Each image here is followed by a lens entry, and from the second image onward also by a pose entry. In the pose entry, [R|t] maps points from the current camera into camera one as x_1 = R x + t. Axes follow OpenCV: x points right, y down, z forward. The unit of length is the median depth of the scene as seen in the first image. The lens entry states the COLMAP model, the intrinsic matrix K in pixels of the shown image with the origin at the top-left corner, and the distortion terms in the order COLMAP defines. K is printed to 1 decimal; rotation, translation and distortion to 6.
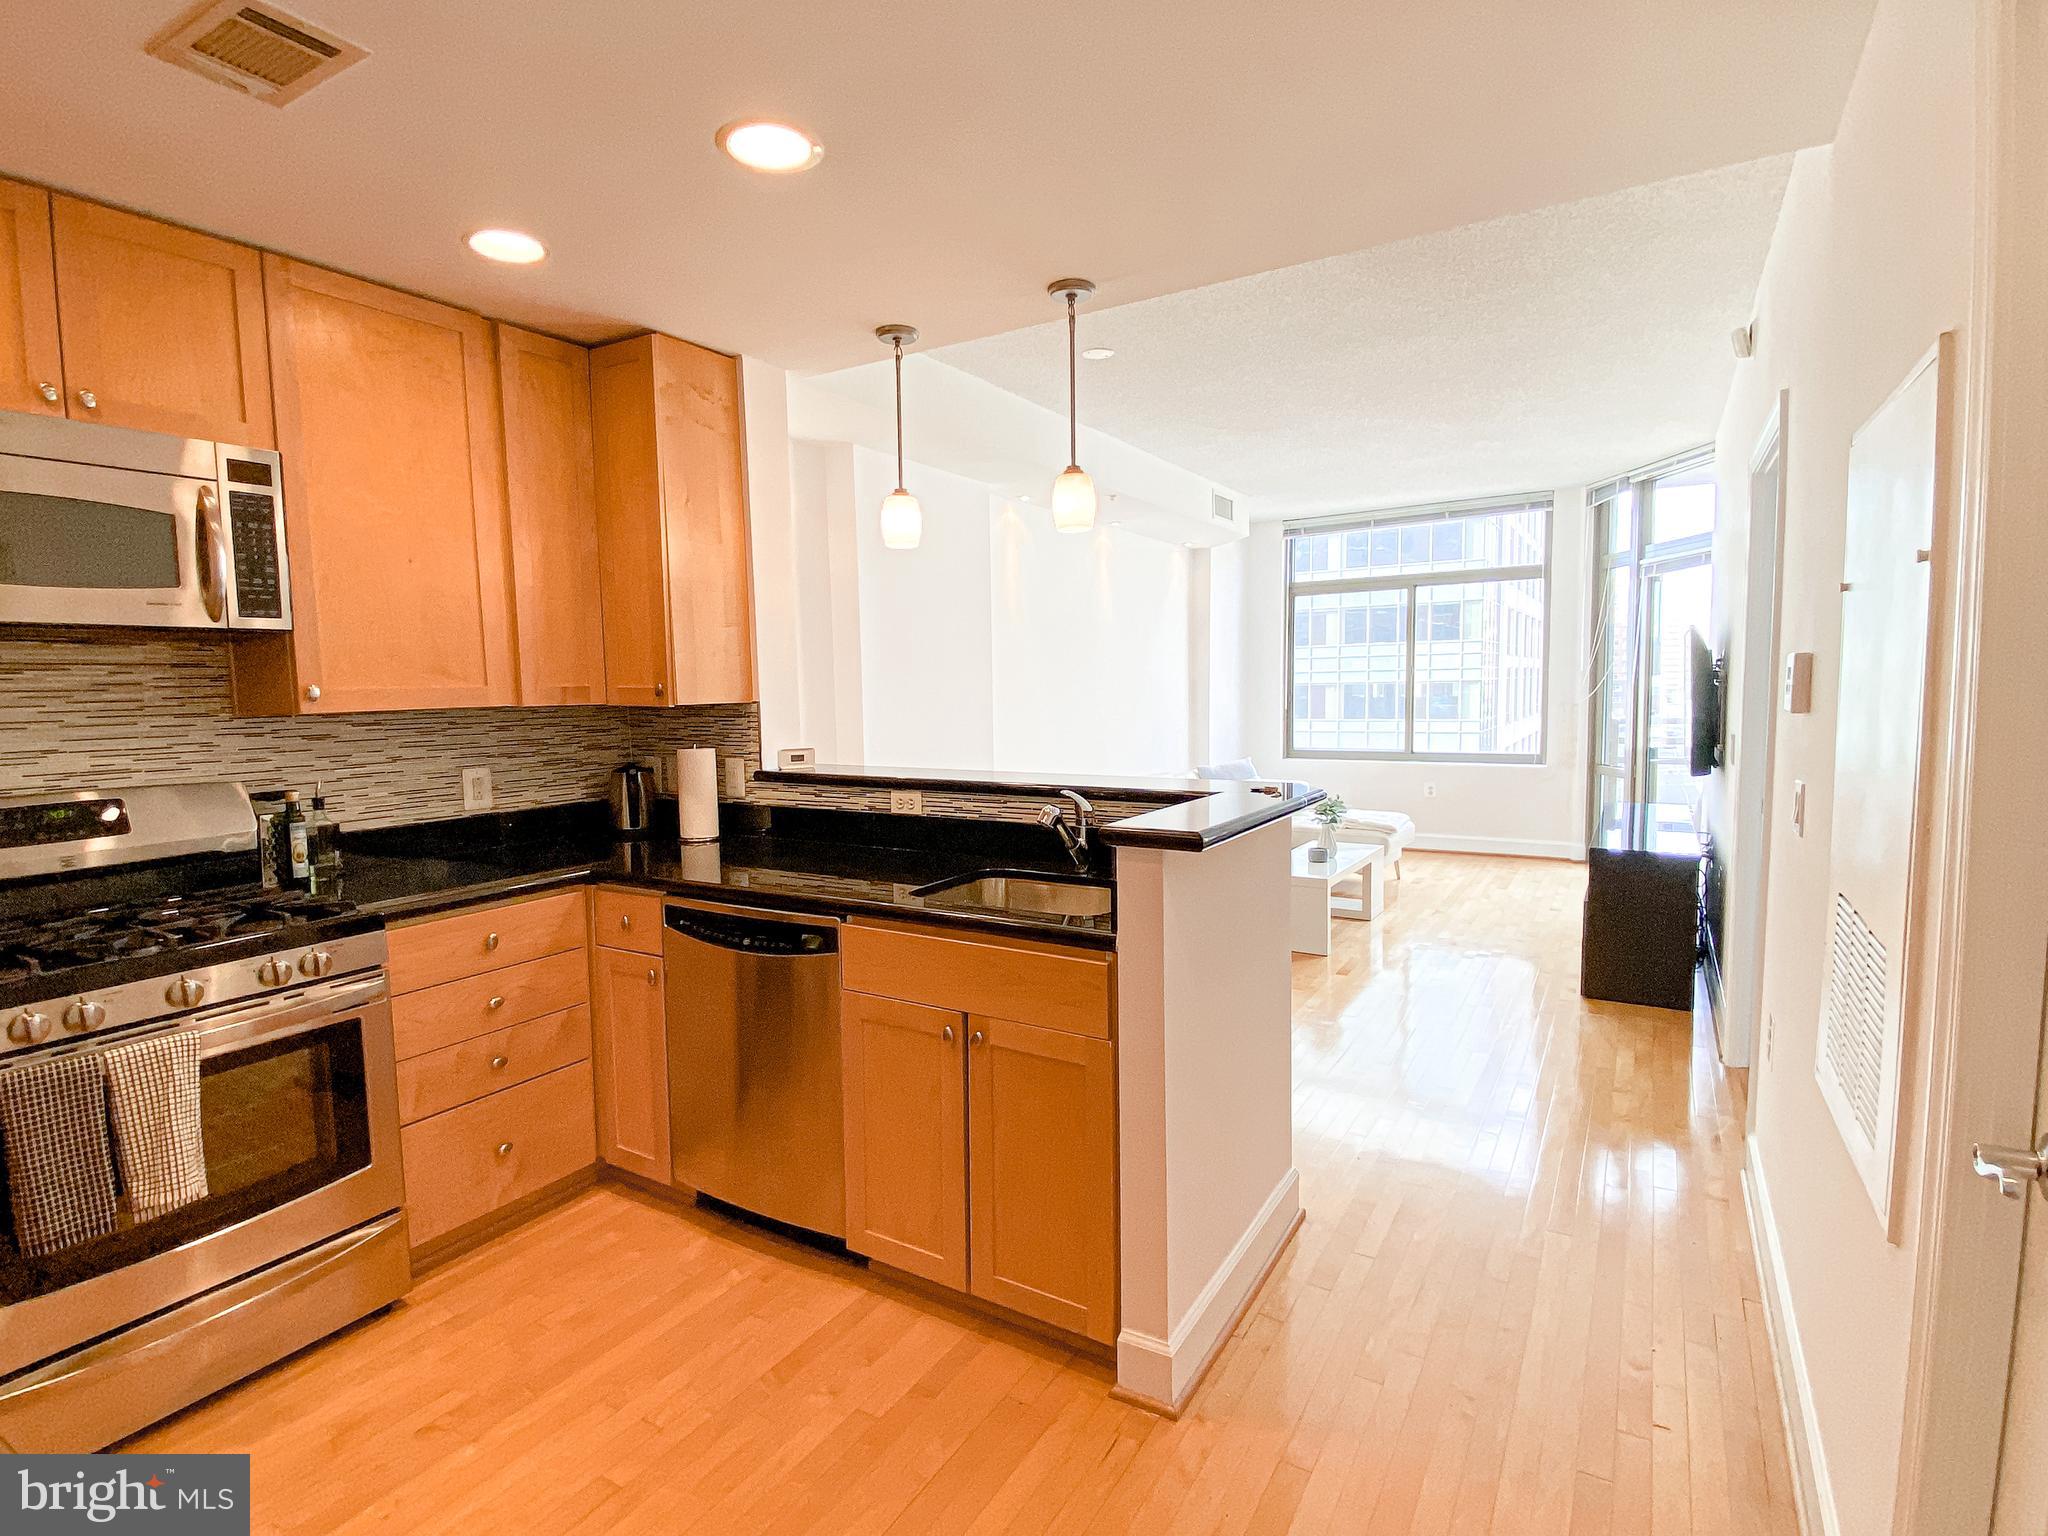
lens RADIAL K [[1026.4, 0, 1024.0], [0, 1026.4, 768.0], [0, 0, 1]] dist [0.064752, -0.056141]
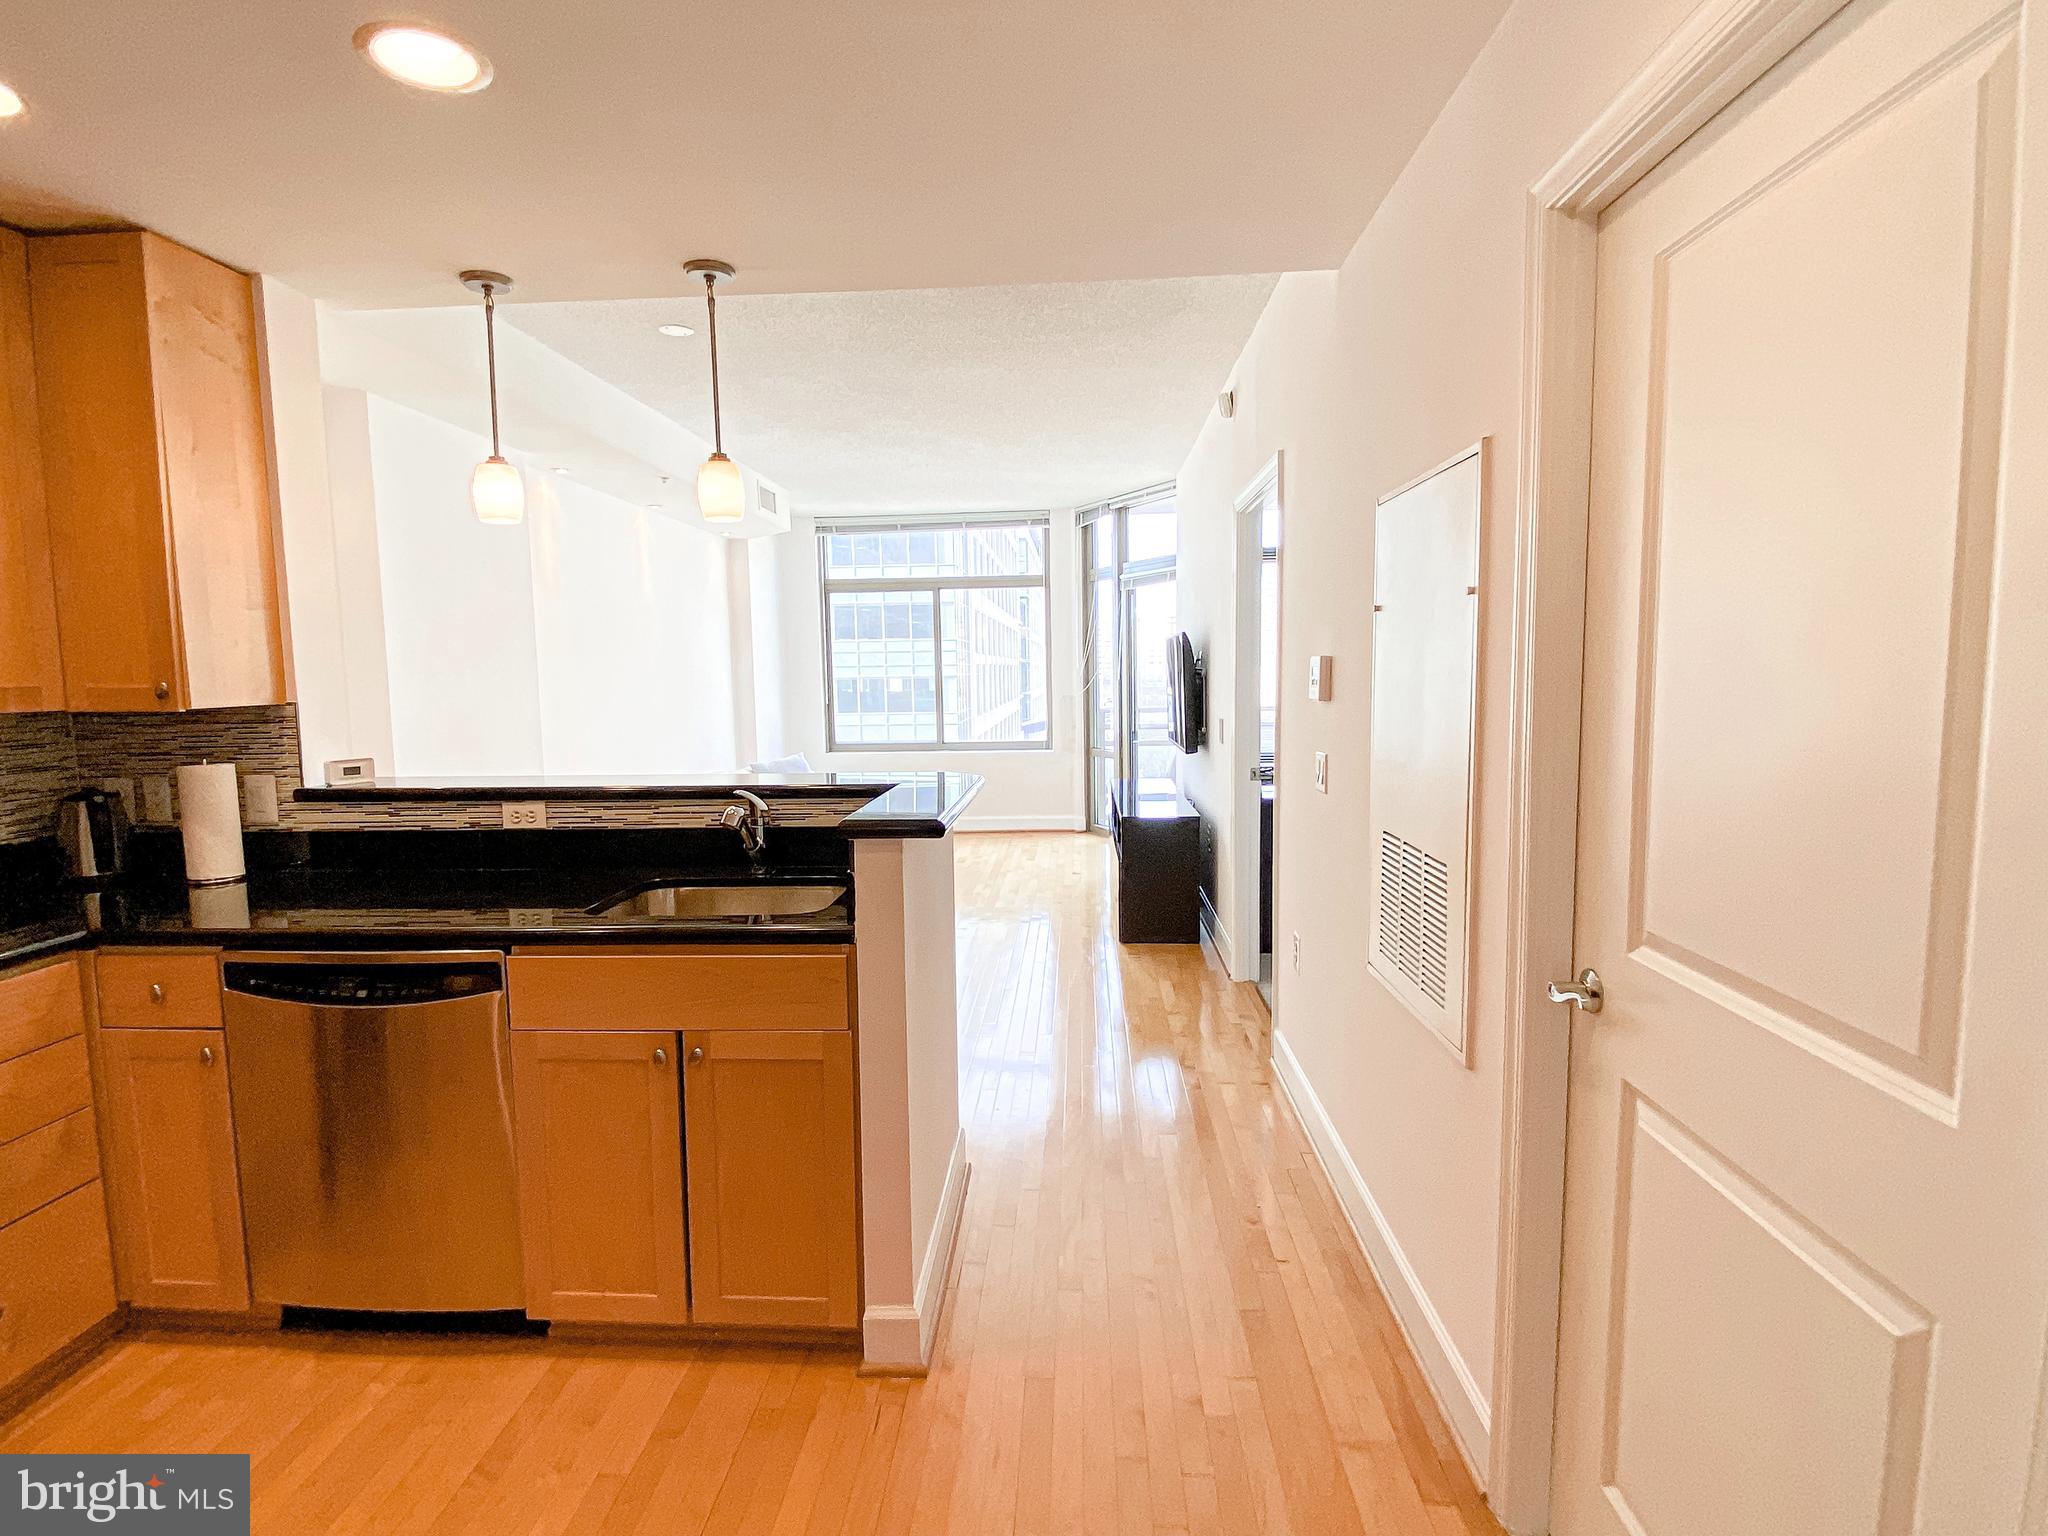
lens RADIAL K [[1041.7, 0, 1024.0], [0, 1041.7, 768.0], [0, 0, 1]] dist [0.042643, -0.036871]
pose [[0.881277, -0.044045, 0.470543, -0.160695], [0.041969, 0.999008, 0.014908, -0.002280], [-0.470732, 0.006610, 0.882251, 0.004544]]
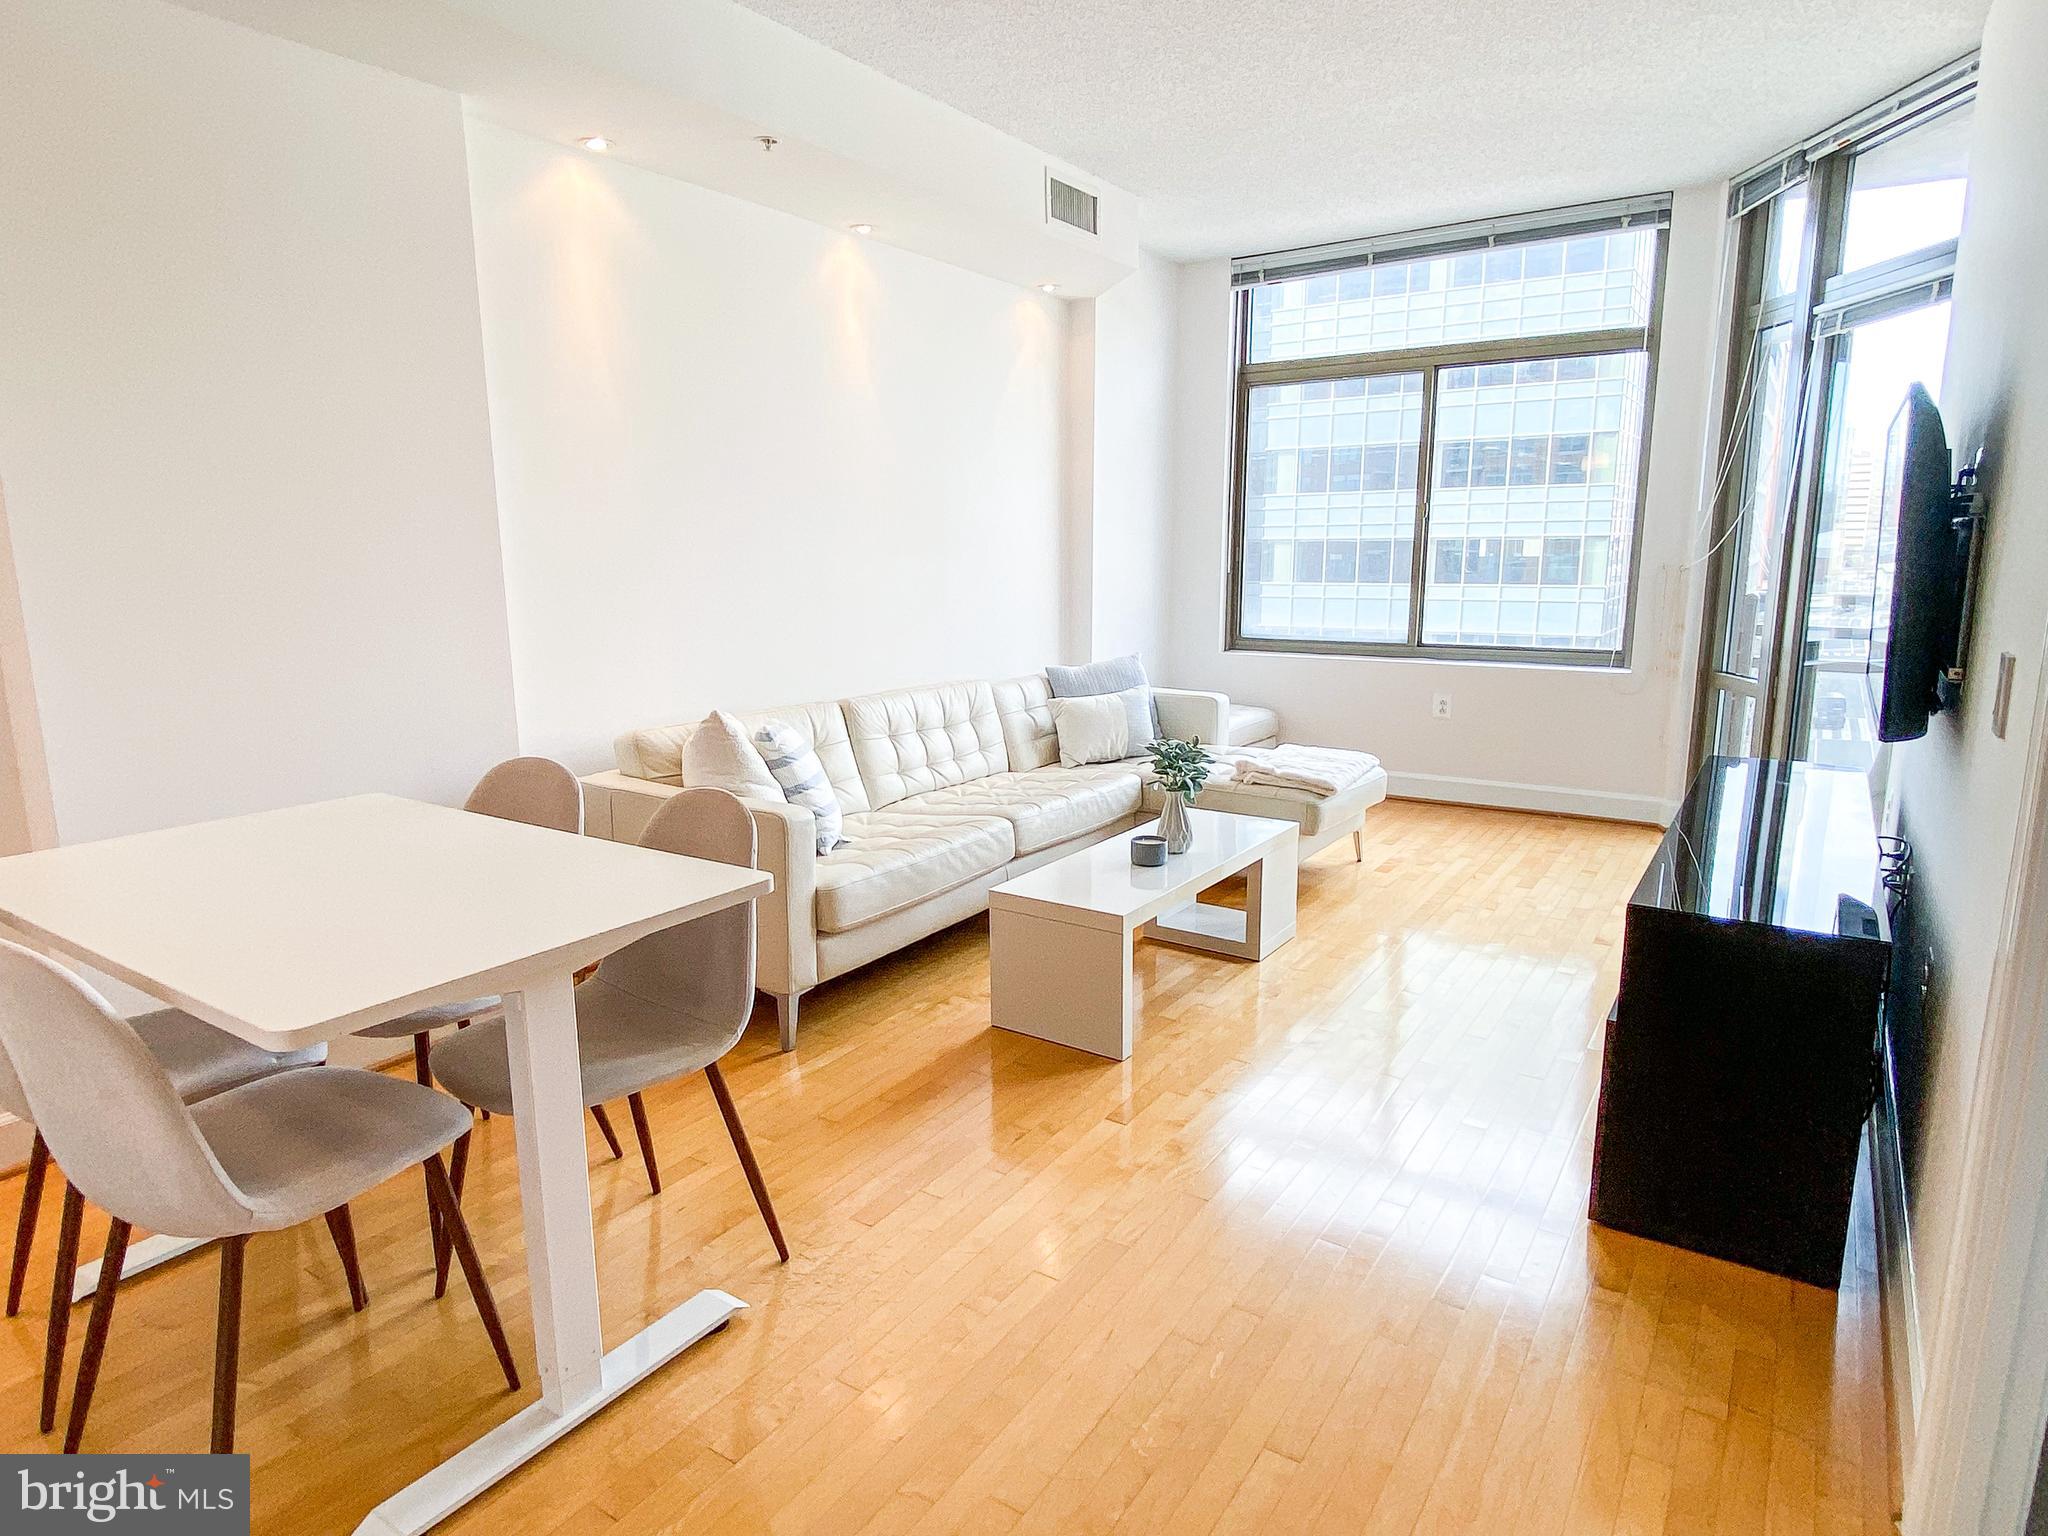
lens RADIAL K [[1177.3, 0, 1024.0], [0, 1177.3, 768.0], [0, 0, 1]] dist [0.026868, -0.028563]
pose [[0.998919, 0.017547, -0.043048, 0.430990], [-0.012601, 0.993564, 0.112569, -0.044900], [0.044746, -0.111905, 0.992711, 0.701663]]
